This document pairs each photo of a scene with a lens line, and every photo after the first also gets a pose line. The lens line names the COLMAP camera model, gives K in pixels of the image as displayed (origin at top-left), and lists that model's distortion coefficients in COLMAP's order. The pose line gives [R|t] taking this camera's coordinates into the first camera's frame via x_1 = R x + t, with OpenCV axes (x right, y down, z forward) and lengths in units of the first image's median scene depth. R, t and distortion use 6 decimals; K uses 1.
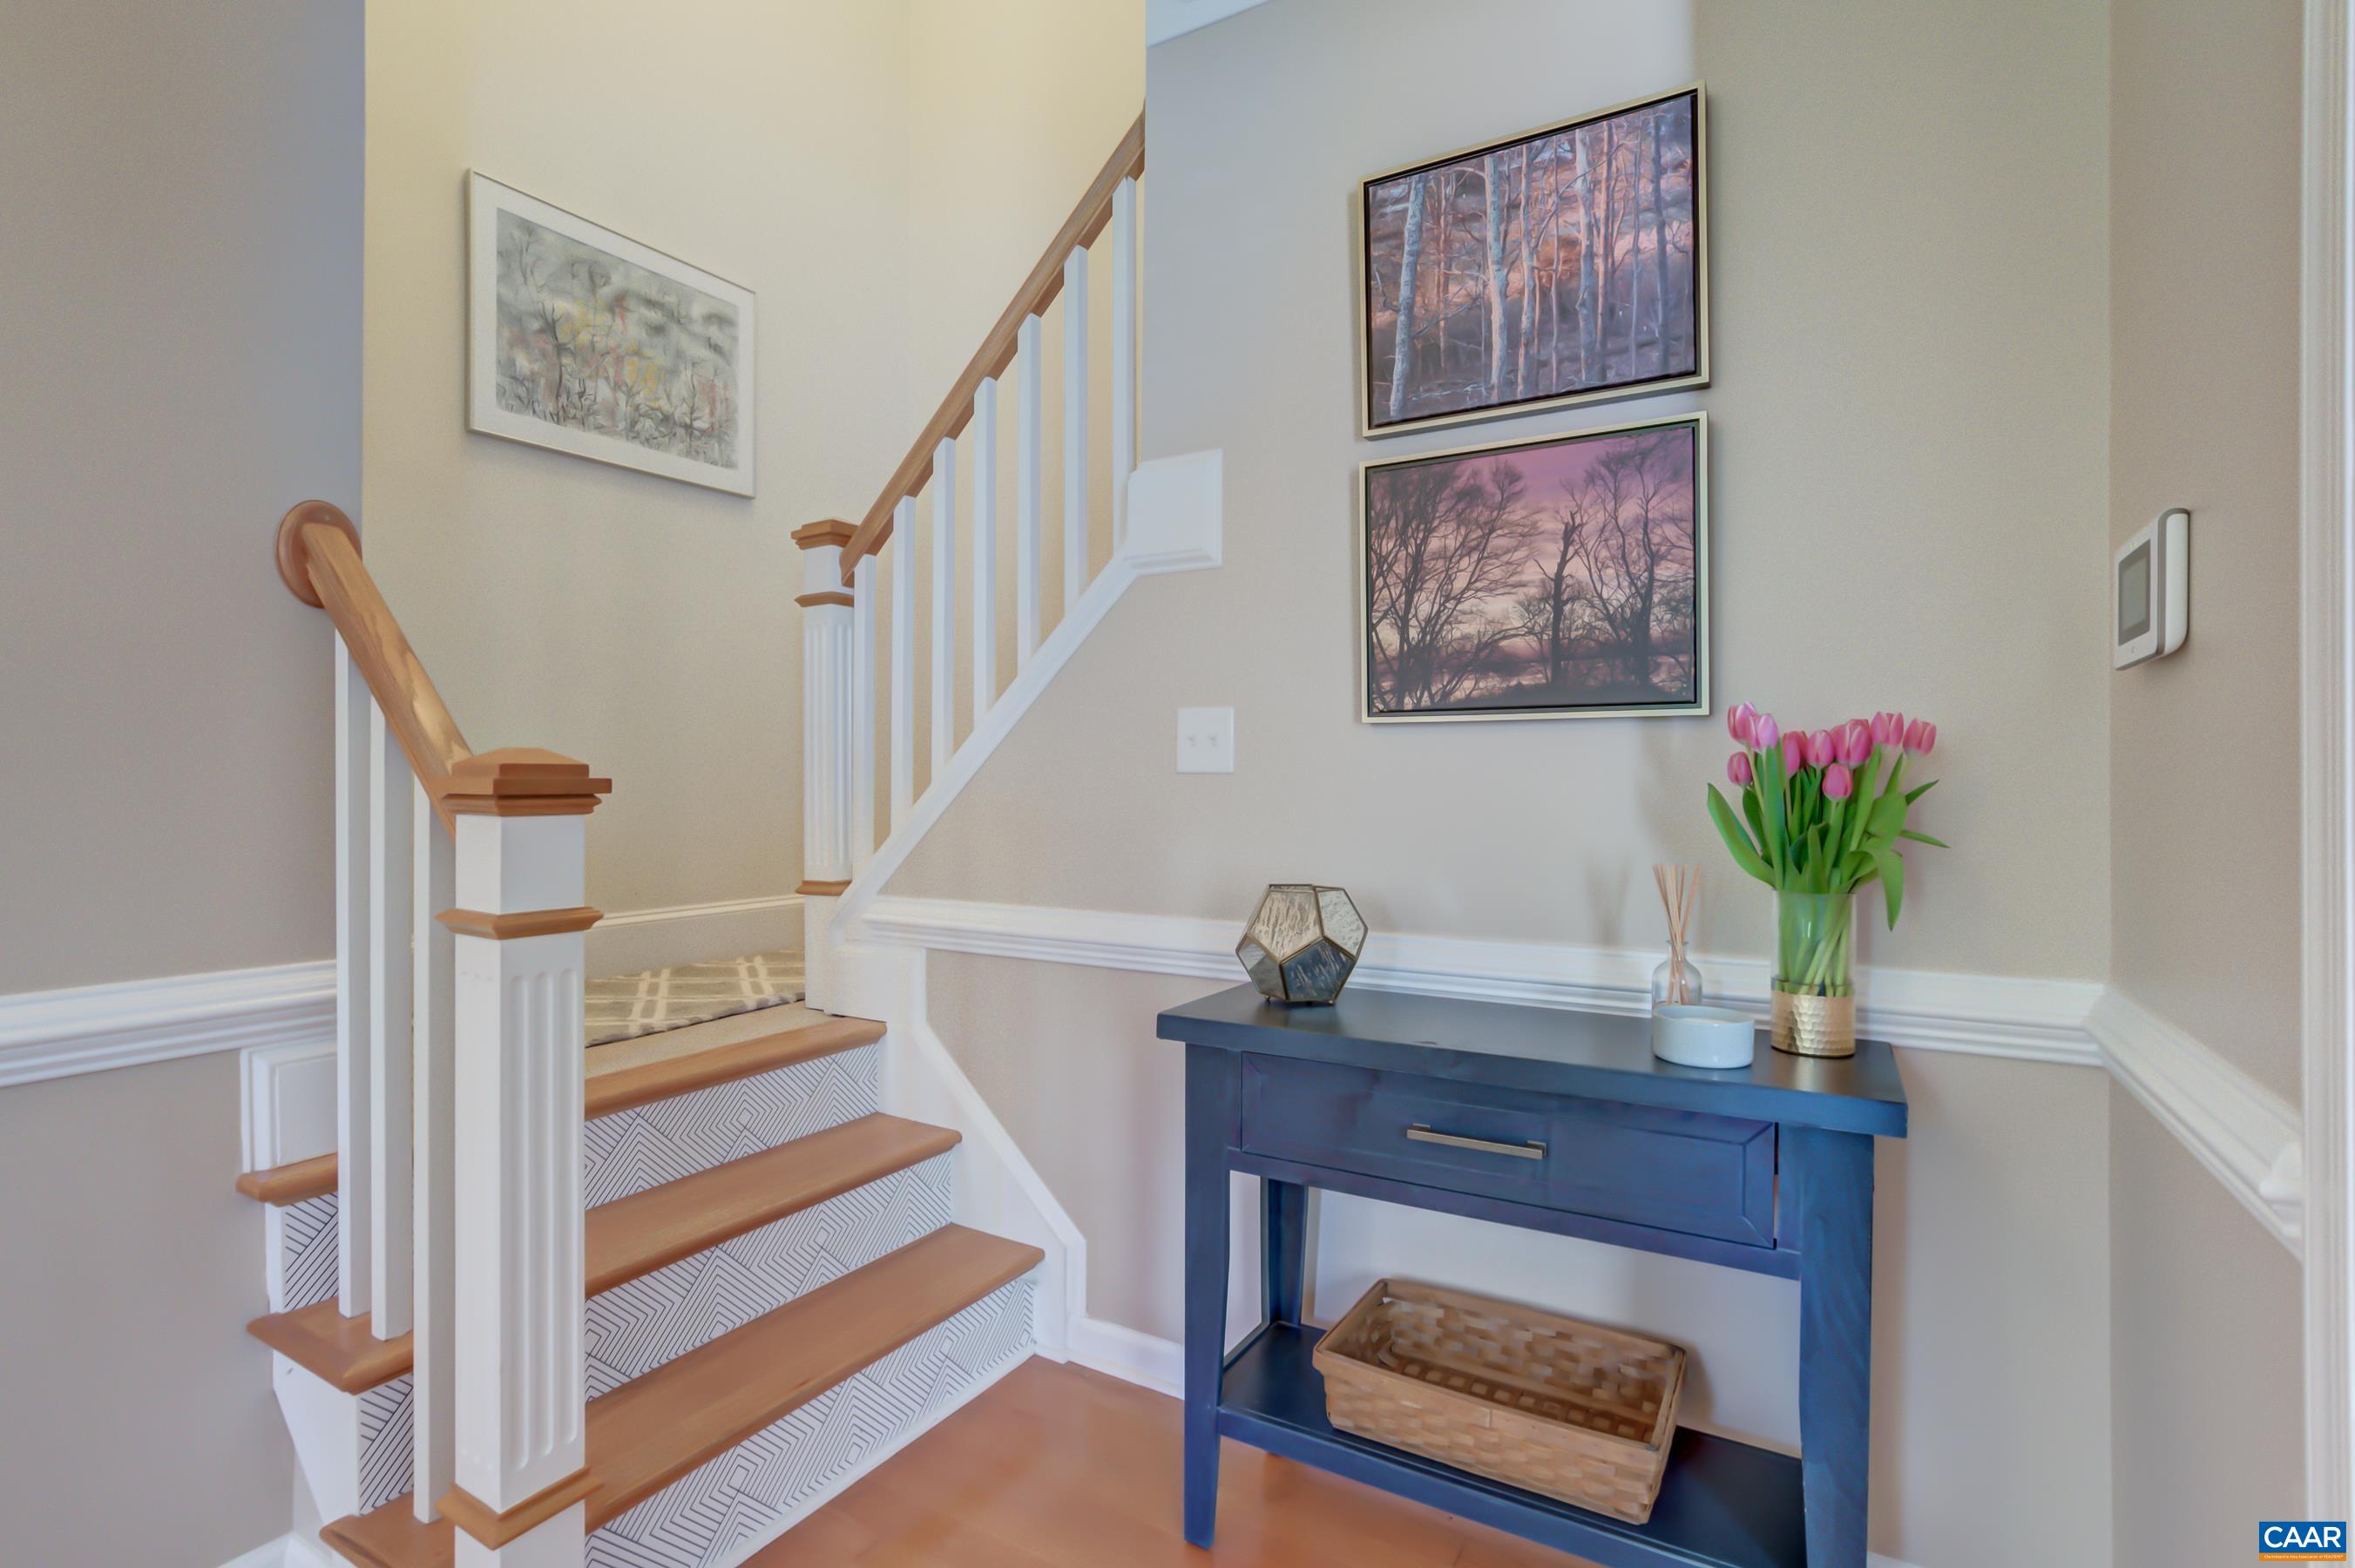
lens RADIAL K [[1091.7, 0, 1179.5], [0, 1091.7, 778.4], [0, 0, 1]] dist [-0.046904, 0.024591]
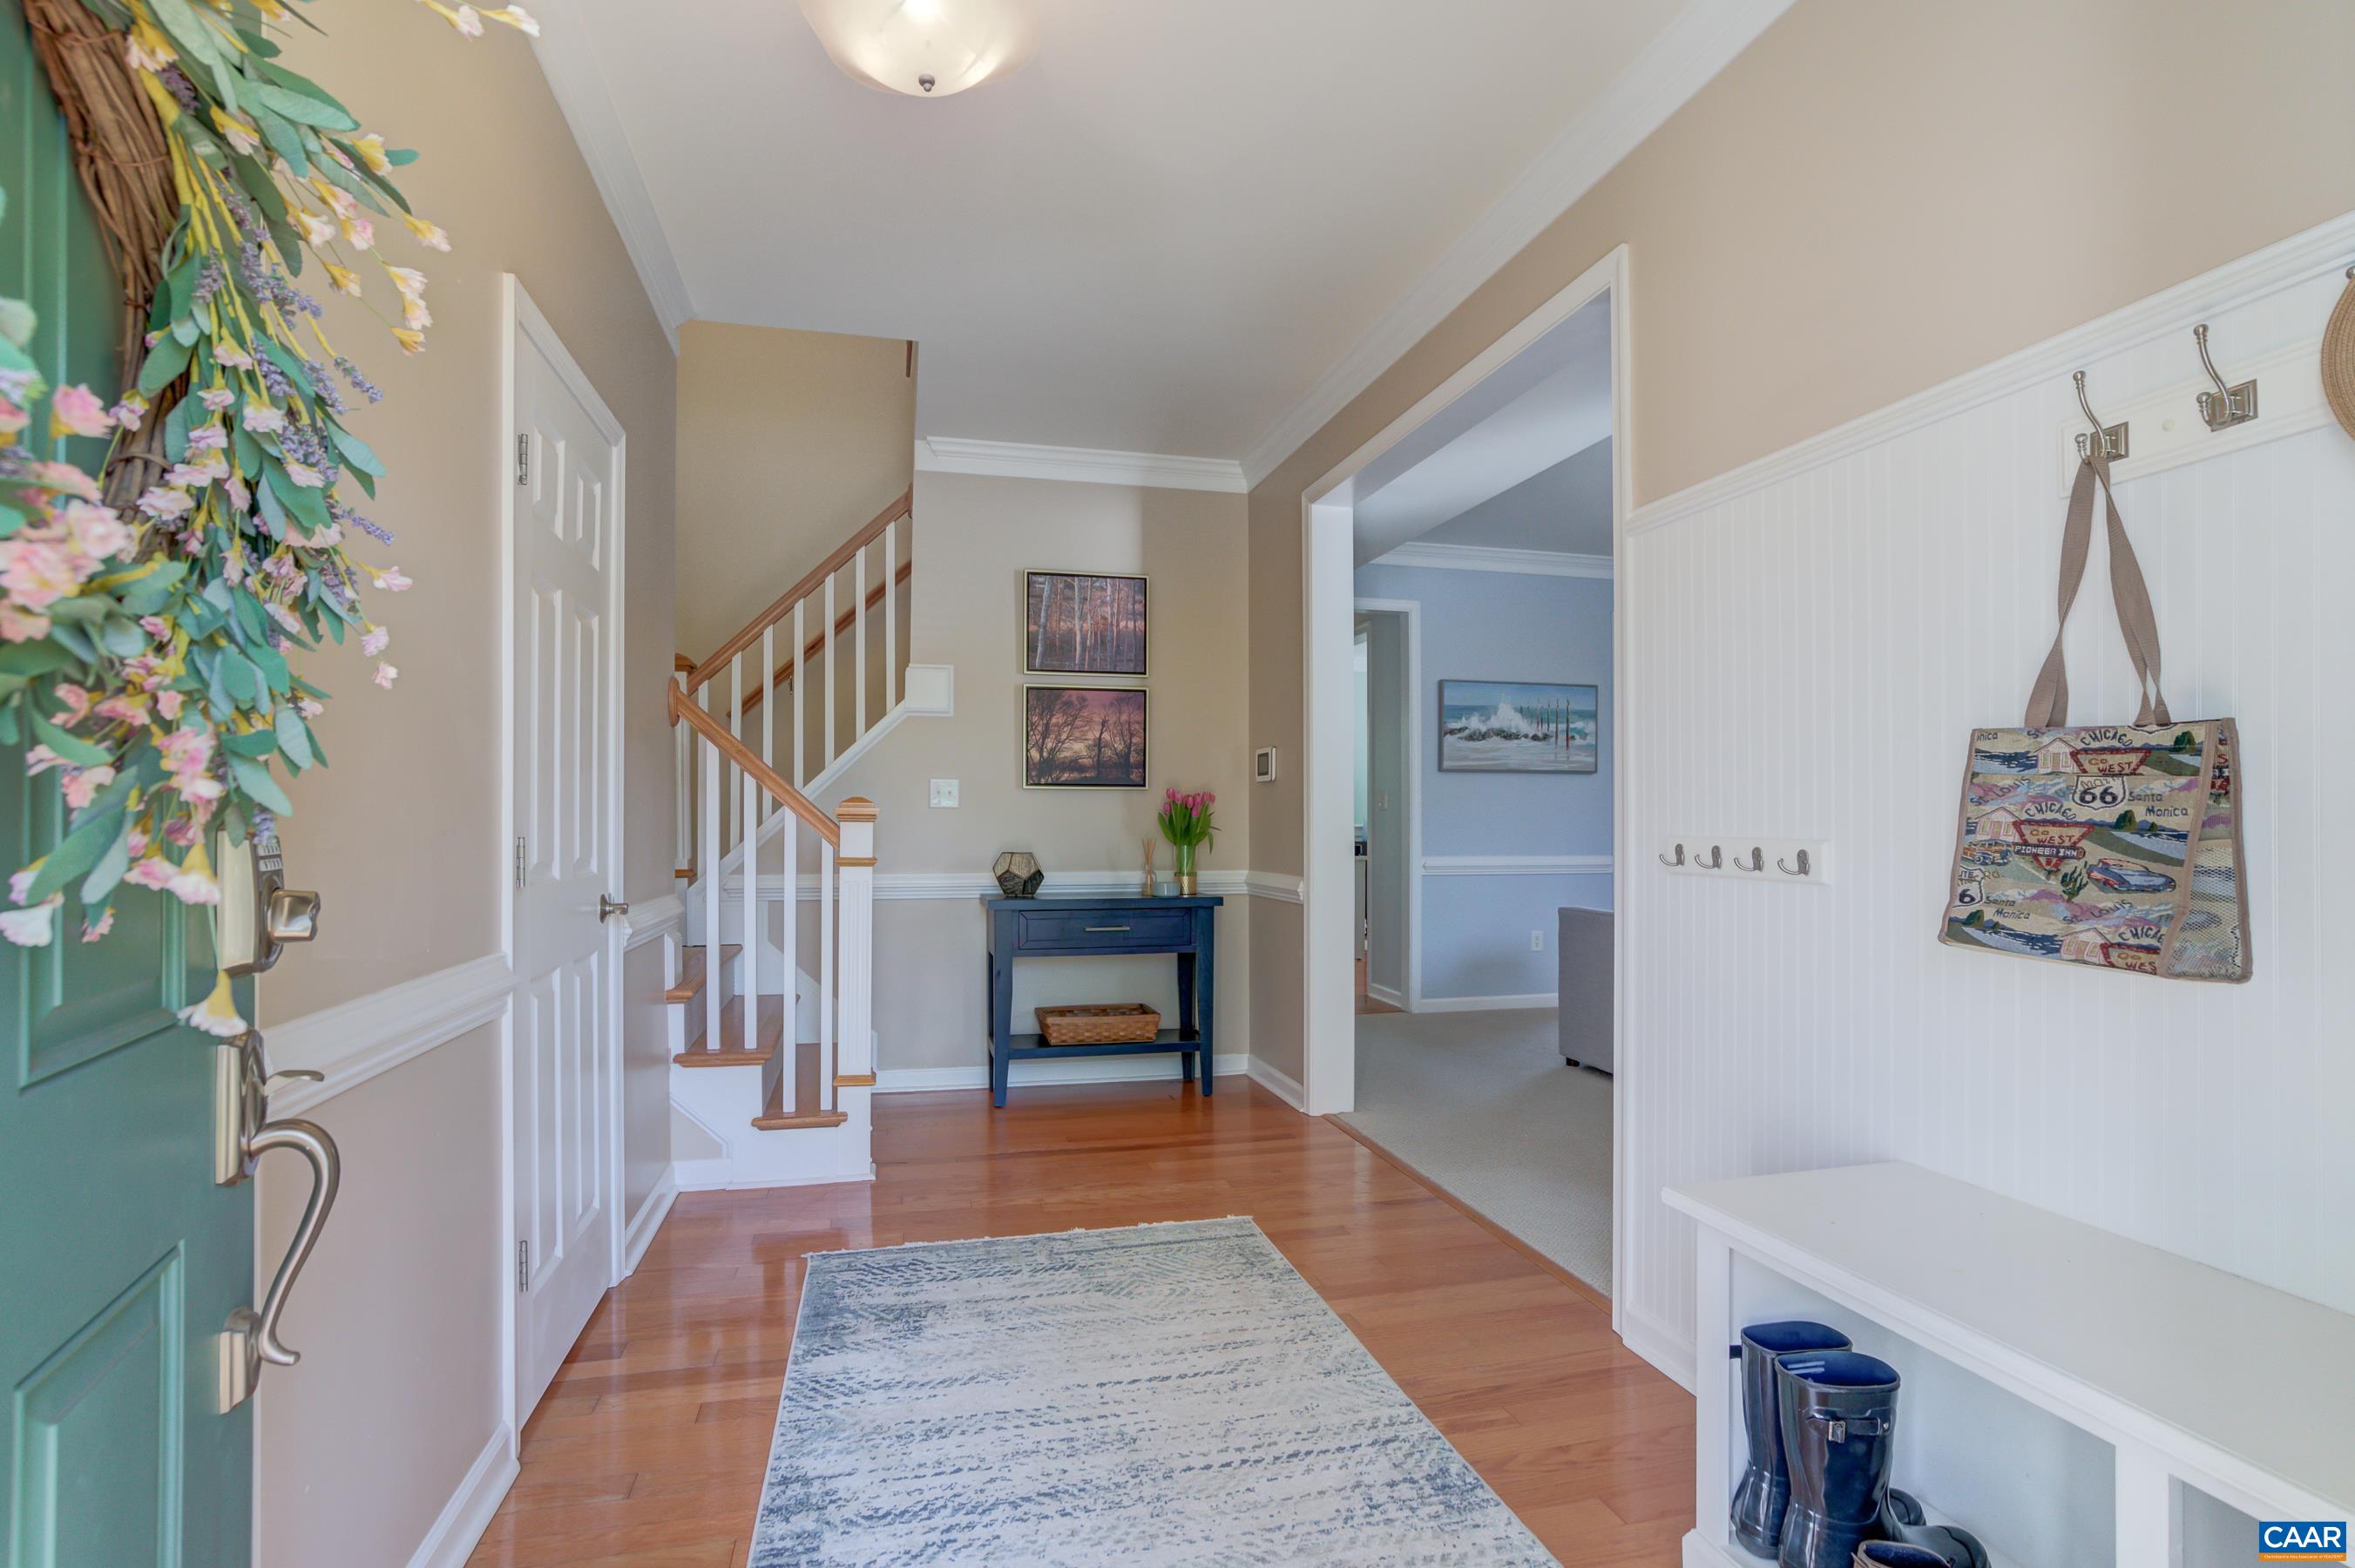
lens RADIAL K [[1091.7, 0, 1179.5], [0, 1091.7, 778.4], [0, 0, 1]] dist [-0.046904, 0.024591]
pose [[0.720841, 0.023367, 0.692706, -1.399239], [-0.000025, 0.999432, -0.033687, 0.010803], [-0.693100, 0.024266, 0.720433, -1.121345]]
